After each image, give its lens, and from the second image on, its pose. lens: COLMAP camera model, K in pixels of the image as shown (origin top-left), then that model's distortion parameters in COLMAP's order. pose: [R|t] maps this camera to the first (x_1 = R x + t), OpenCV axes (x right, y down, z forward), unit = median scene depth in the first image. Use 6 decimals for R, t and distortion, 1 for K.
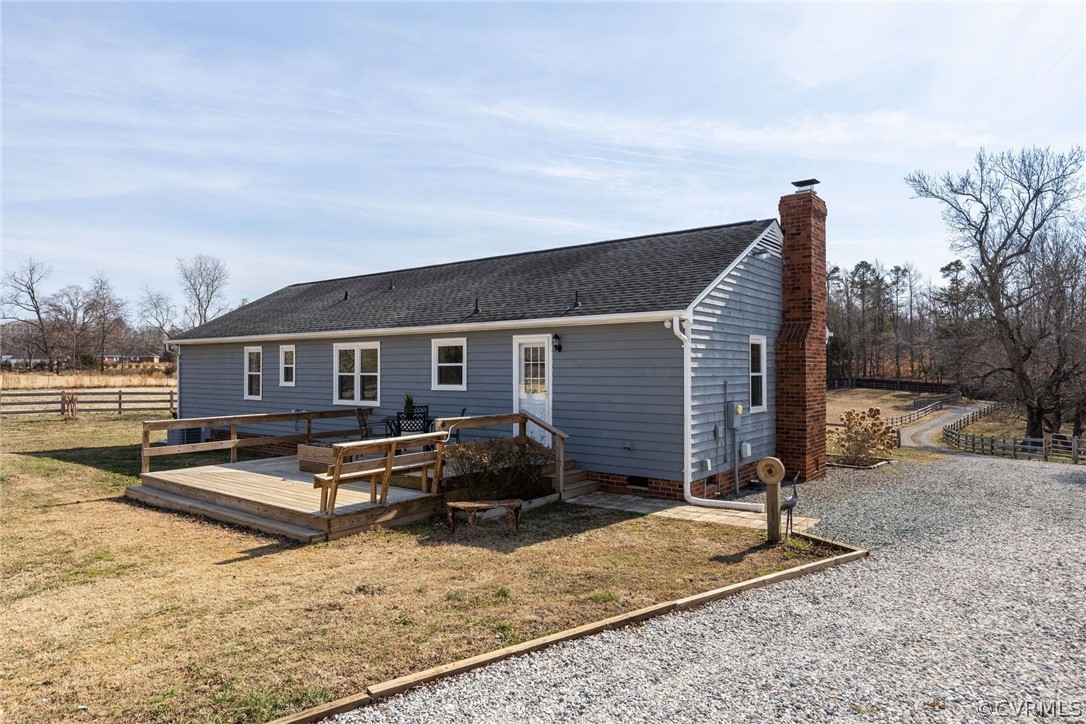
lens RADIAL K [[677.3, 0, 543.0], [0, 677.3, 362.0], [0, 0, 1]] dist [-0.001746, 0.000561]
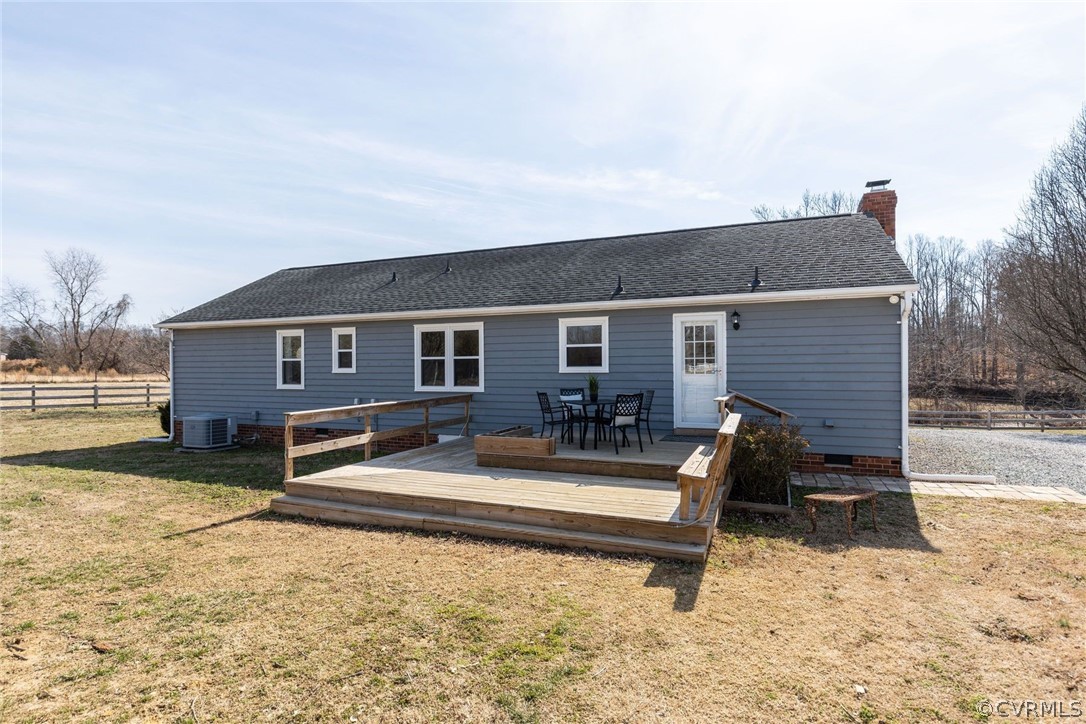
lens RADIAL K [[561.3, 0, 527.5], [0, 561.3, 365.3], [0, 0, 1]] dist [-0.000151, -0.000134]
pose [[0.967242, -0.005641, 0.253792, -0.388931], [0.003181, 0.999944, 0.010102, 0.021851], [-0.253835, -0.008963, 0.967206, 0.246573]]
